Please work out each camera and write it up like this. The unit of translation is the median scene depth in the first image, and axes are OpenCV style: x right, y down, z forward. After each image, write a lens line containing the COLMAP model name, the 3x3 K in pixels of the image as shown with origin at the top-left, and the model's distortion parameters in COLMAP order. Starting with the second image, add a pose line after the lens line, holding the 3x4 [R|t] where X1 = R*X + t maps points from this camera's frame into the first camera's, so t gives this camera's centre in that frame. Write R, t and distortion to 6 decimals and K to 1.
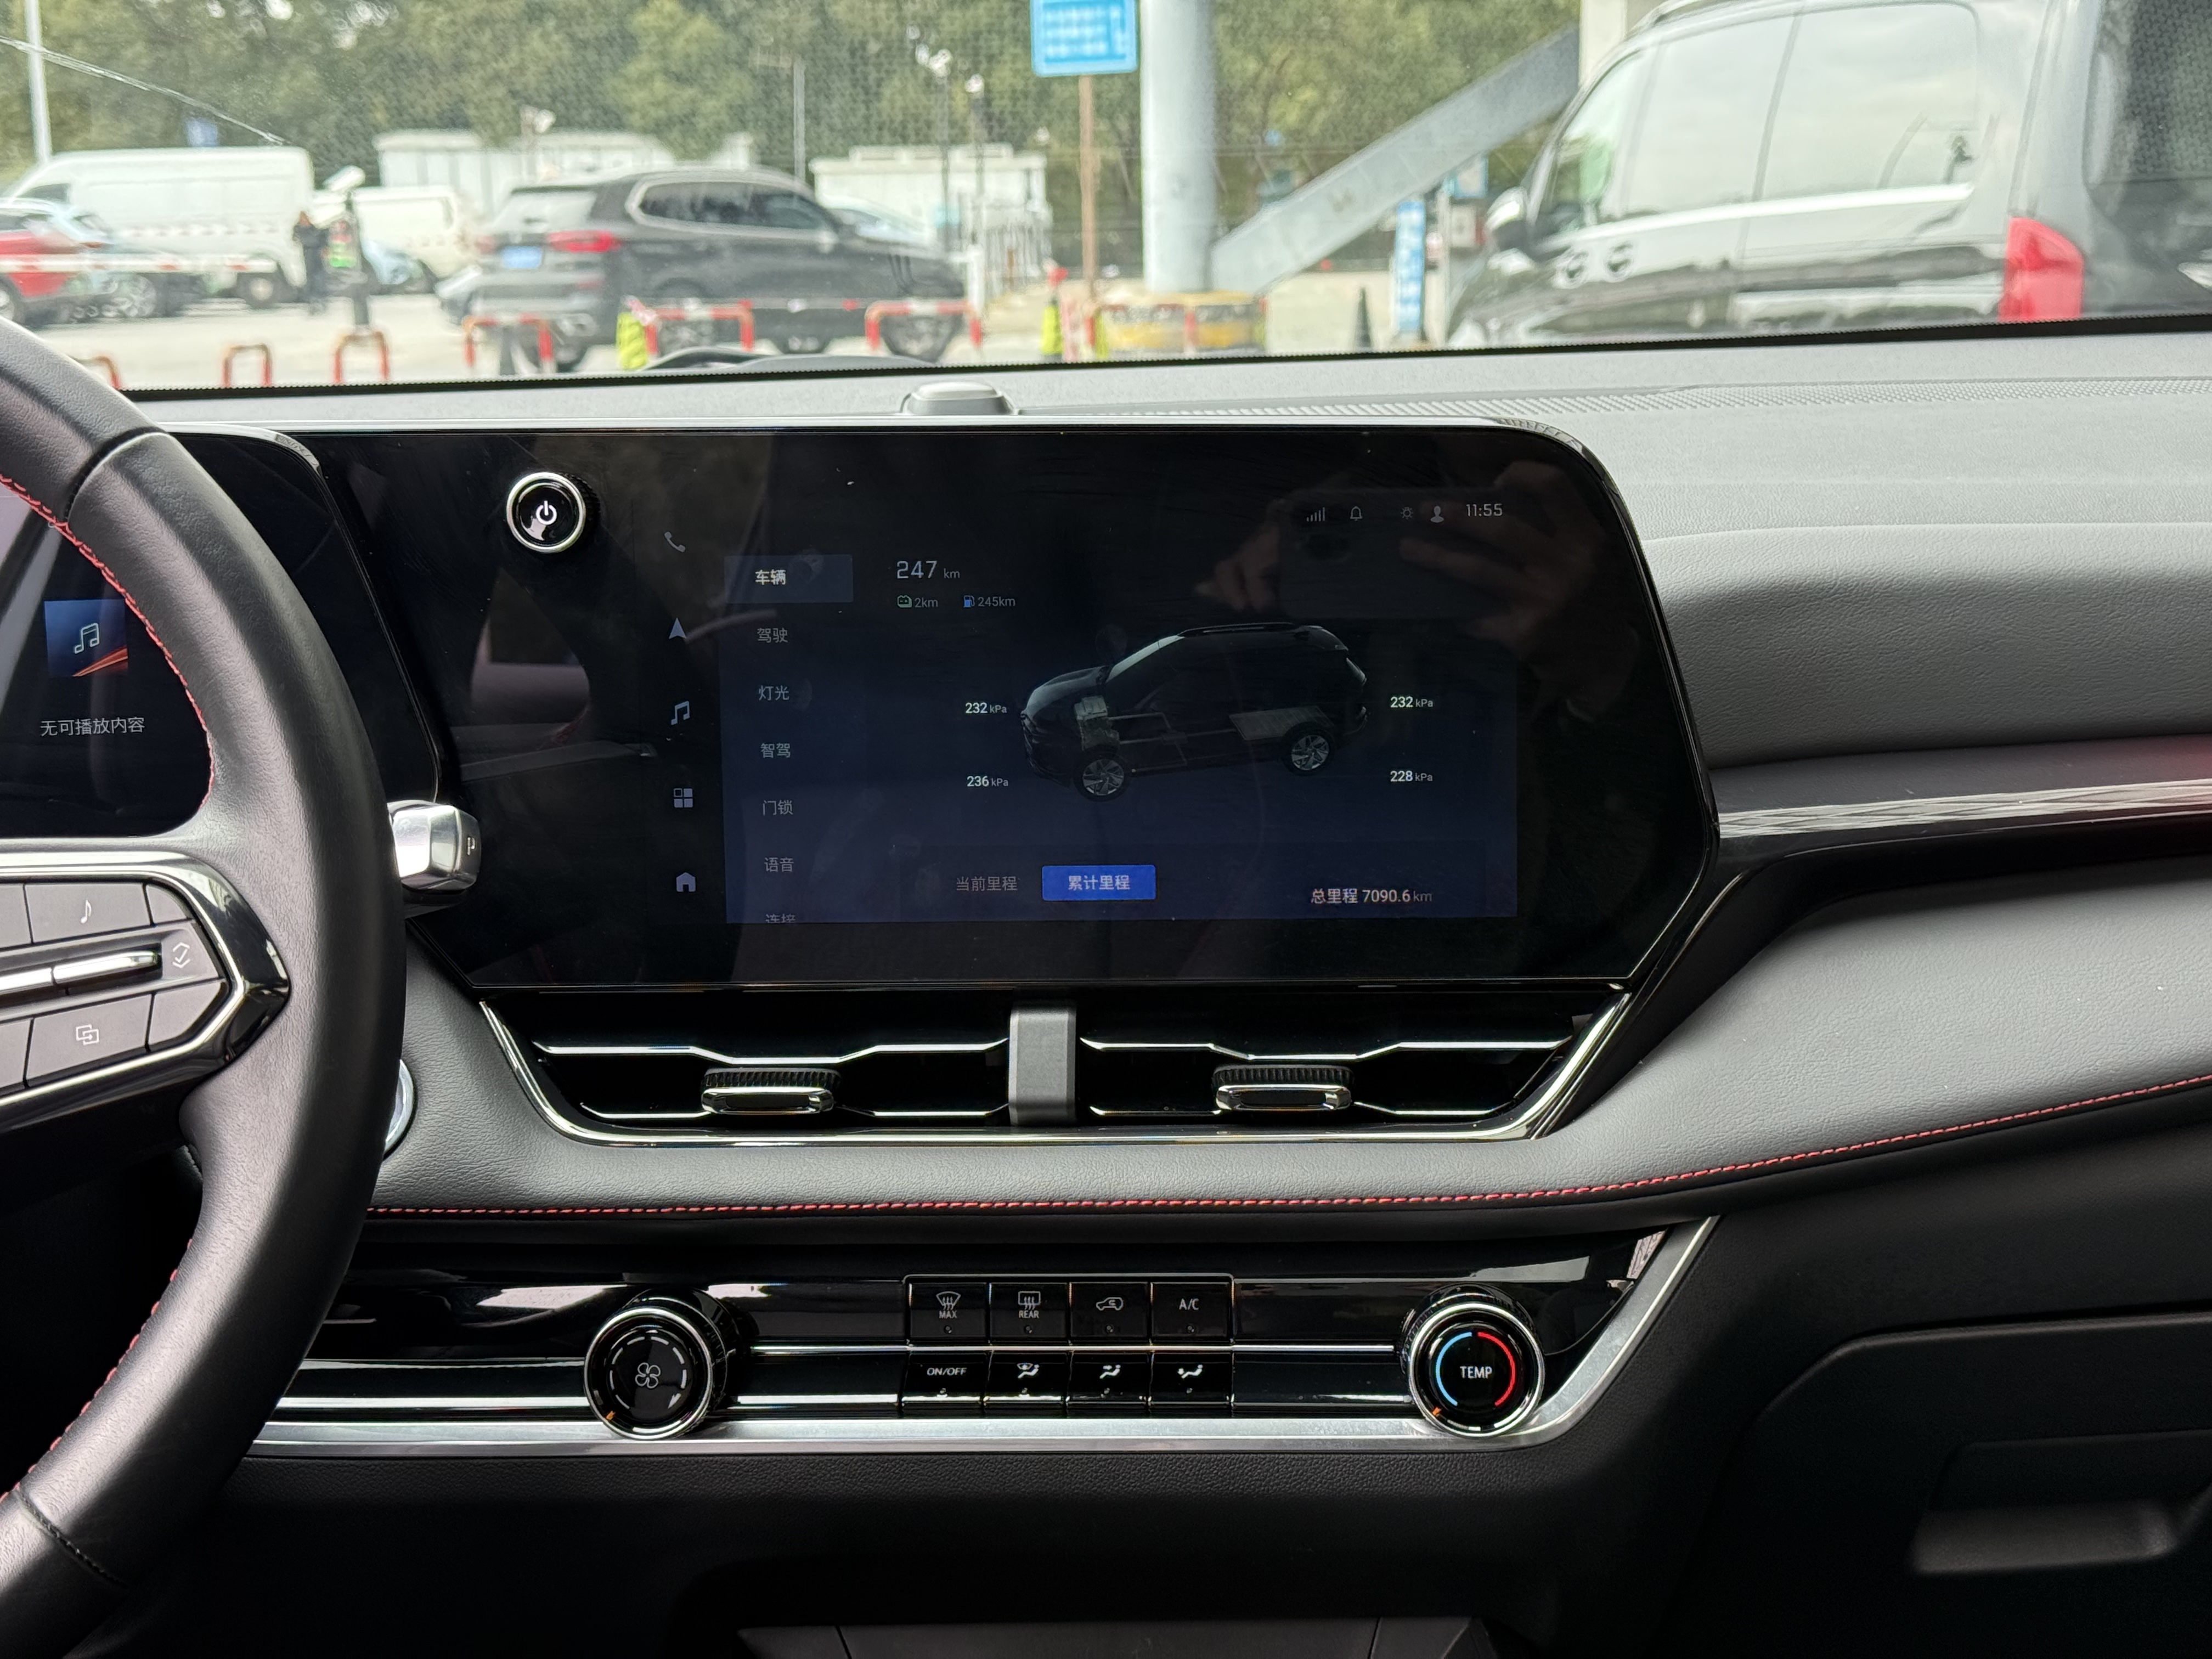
lens RADIAL K [[3099.7, 0, 1089.8], [0, 3099.7, 847.1], [0, 0, 1]] dist [0.126652, 0.000000]
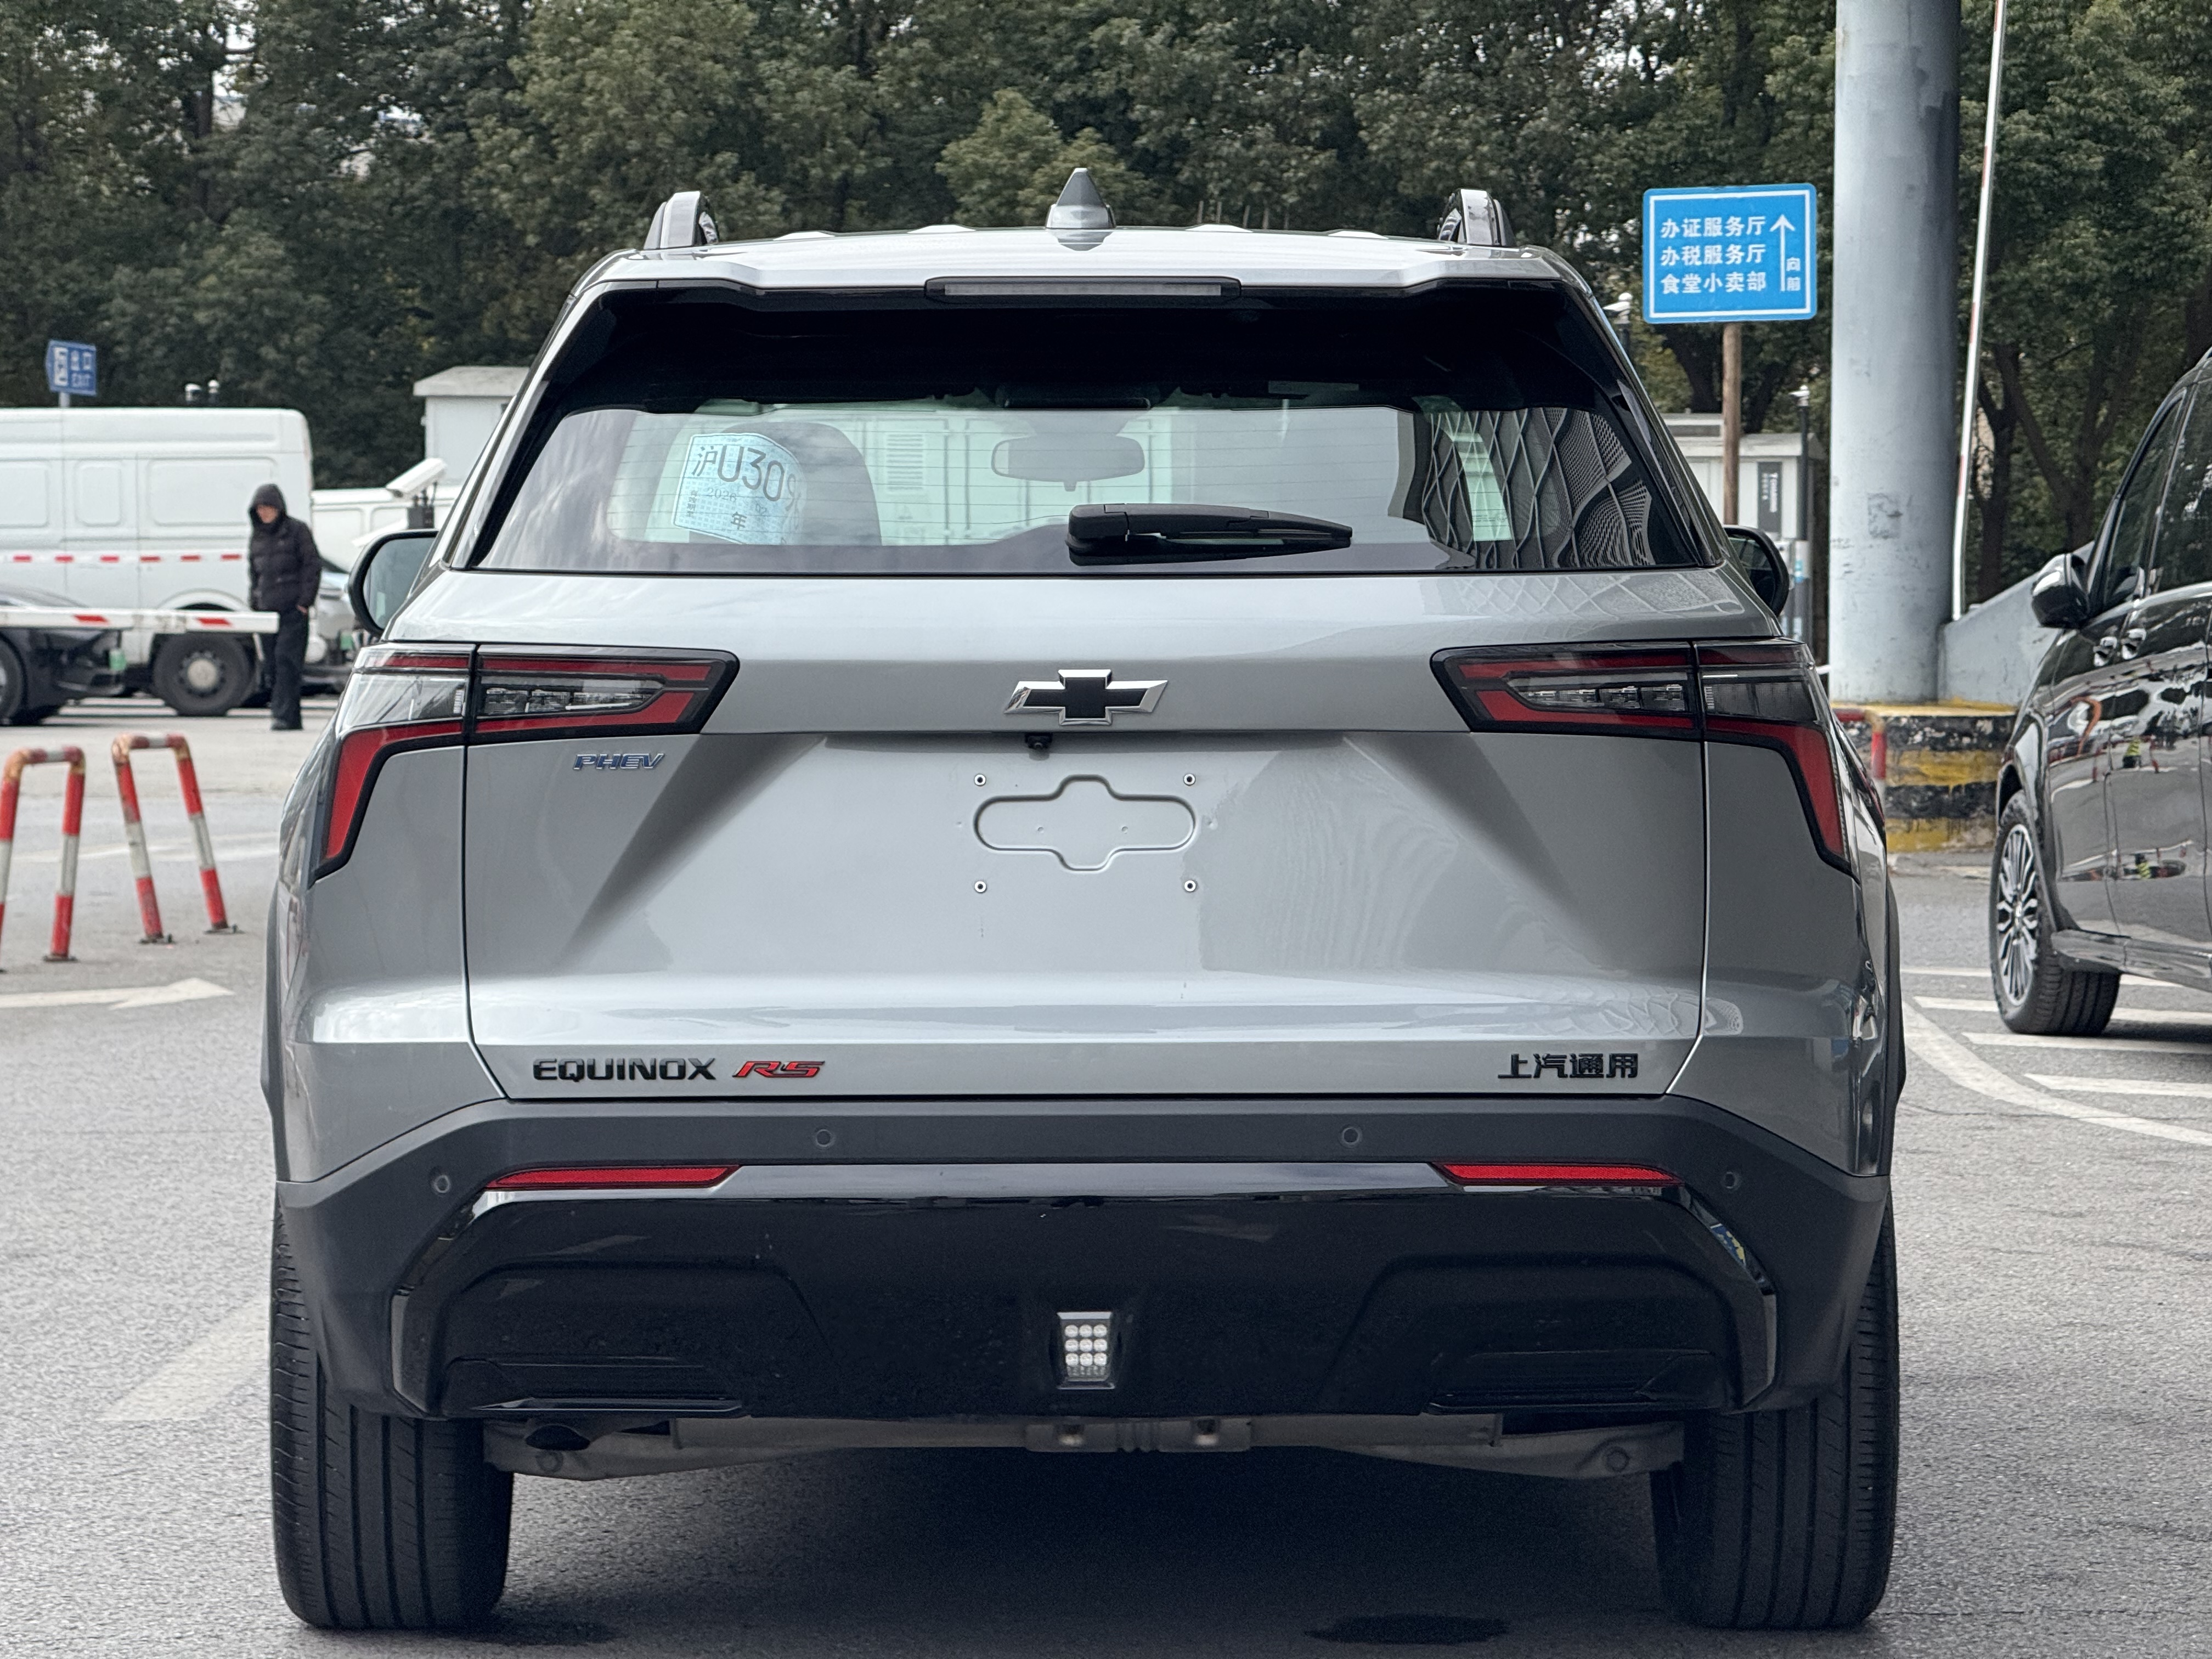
lens RADIAL K [[7452.9, 0, 1111.3], [0, 7452.9, 831.5], [0, 0, 1]] dist [0.382075, 0.000000]
pose [[0.993057, 0.028628, -0.114099, 0.971104], [-0.046511, 0.986456, -0.157296, 1.409272], [0.108051, 0.161511, 0.980938, -7.407514]]
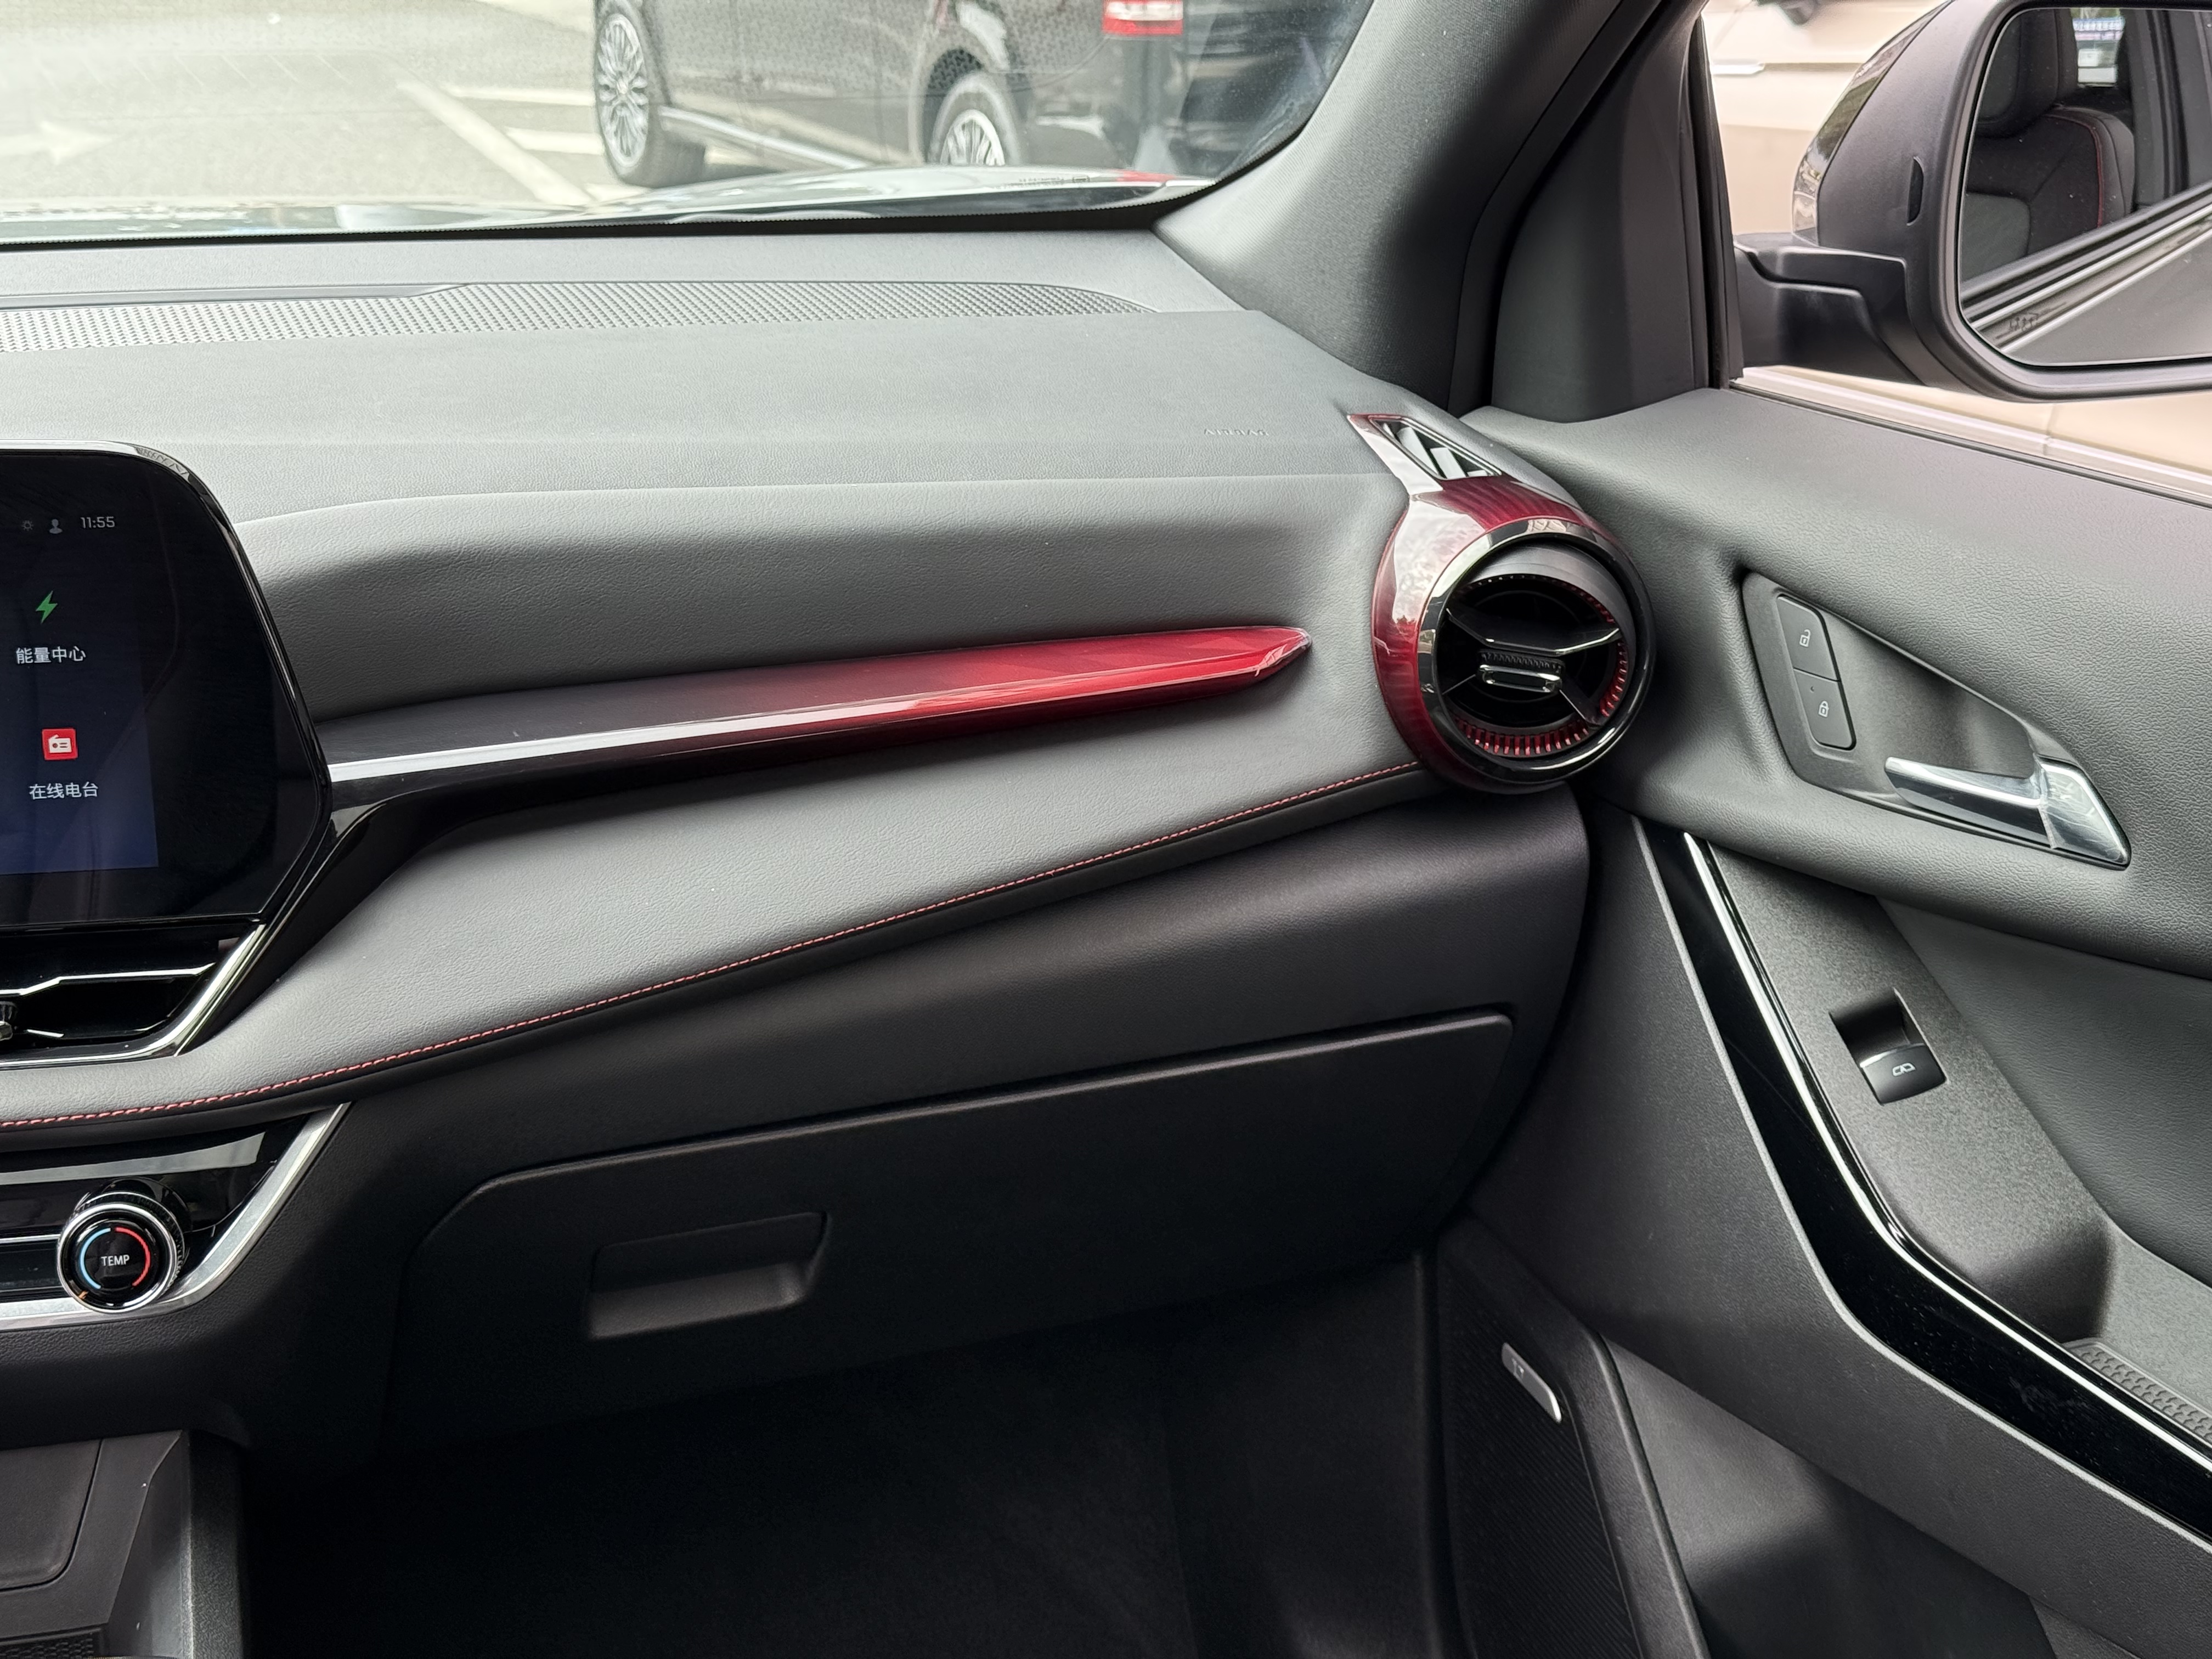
lens RADIAL K [[3099.7, 0, 1118.0], [0, 3099.7, 839.2], [0, 0, 1]] dist [0.126652, 0.000000]
pose [[0.969935, -0.050943, 0.237971, 0.206614], [0.019354, 0.990895, 0.133237, -0.137517], [-0.242592, -0.124625, 0.962090, -0.222815]]
